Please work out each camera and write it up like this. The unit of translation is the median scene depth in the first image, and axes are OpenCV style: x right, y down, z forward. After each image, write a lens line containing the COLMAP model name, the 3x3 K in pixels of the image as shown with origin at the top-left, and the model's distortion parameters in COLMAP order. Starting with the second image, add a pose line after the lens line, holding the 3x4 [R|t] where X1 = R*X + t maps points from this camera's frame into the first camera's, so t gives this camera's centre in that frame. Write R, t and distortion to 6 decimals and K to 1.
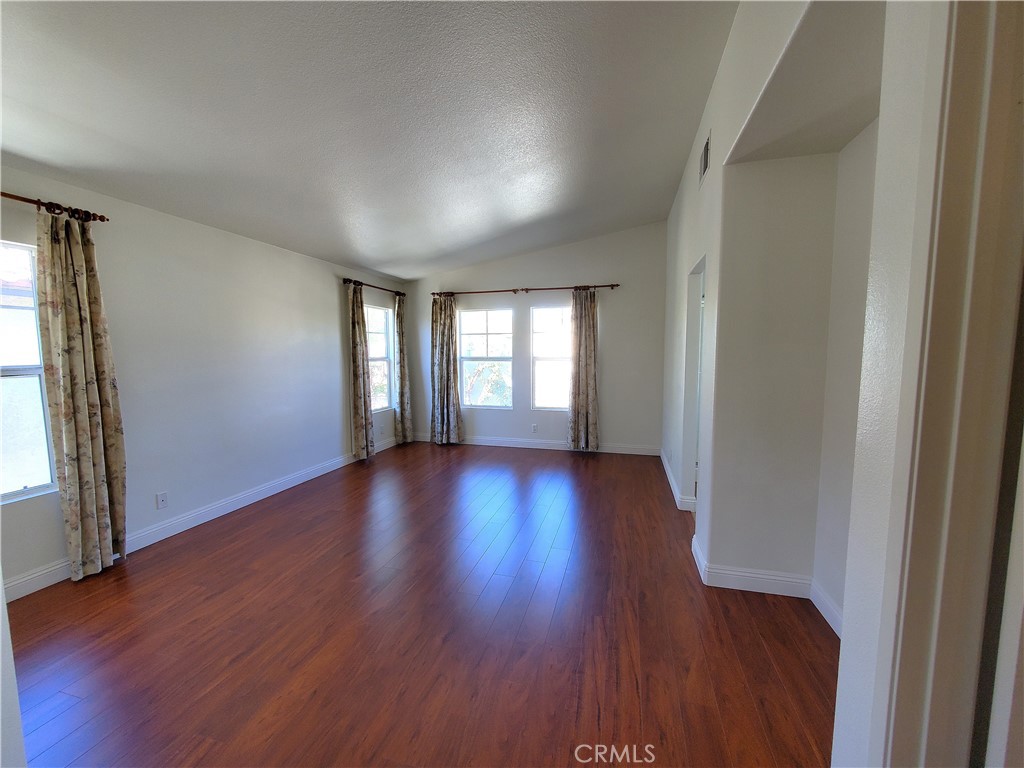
lens RADIAL K [[412.3, 0, 512.0], [0, 412.3, 384.0], [0, 0, 1]] dist [-0.000725, -0.000208]
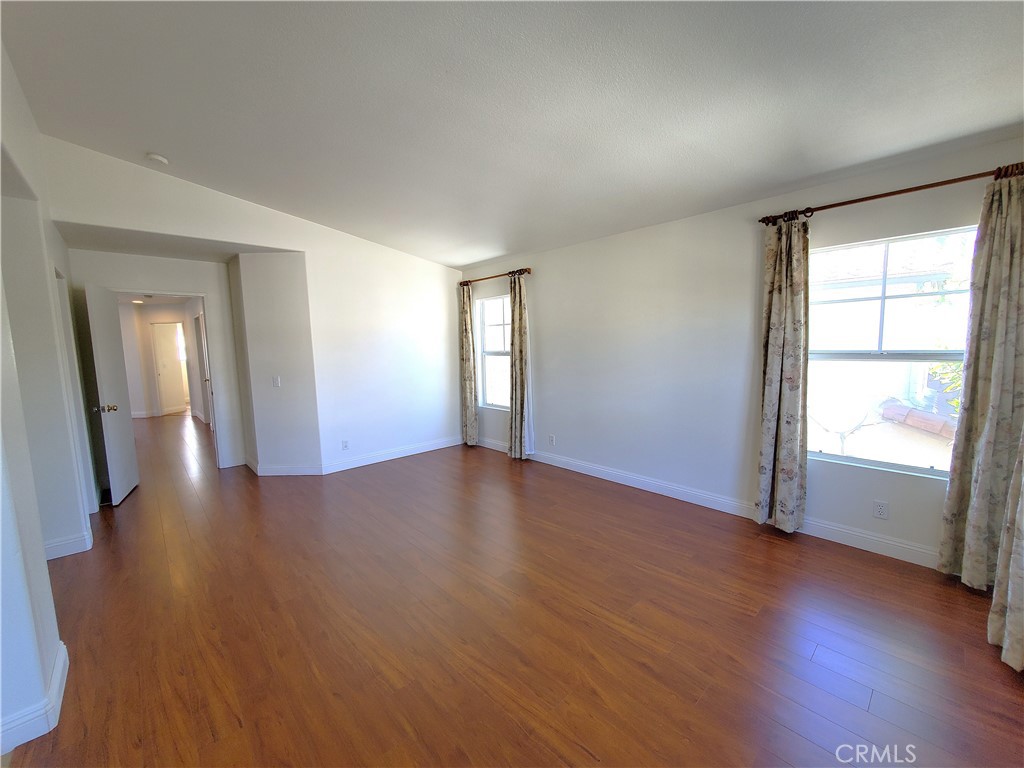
lens RADIAL K [[412.3, 0, 512.0], [0, 412.3, 384.0], [0, 0, 1]] dist [-0.000725, -0.000208]
pose [[-0.529687, 0.086847, -0.843735, 0.392630], [-0.051716, 0.989587, 0.134326, -0.096131], [0.846615, 0.114785, -0.519680, 1.273058]]
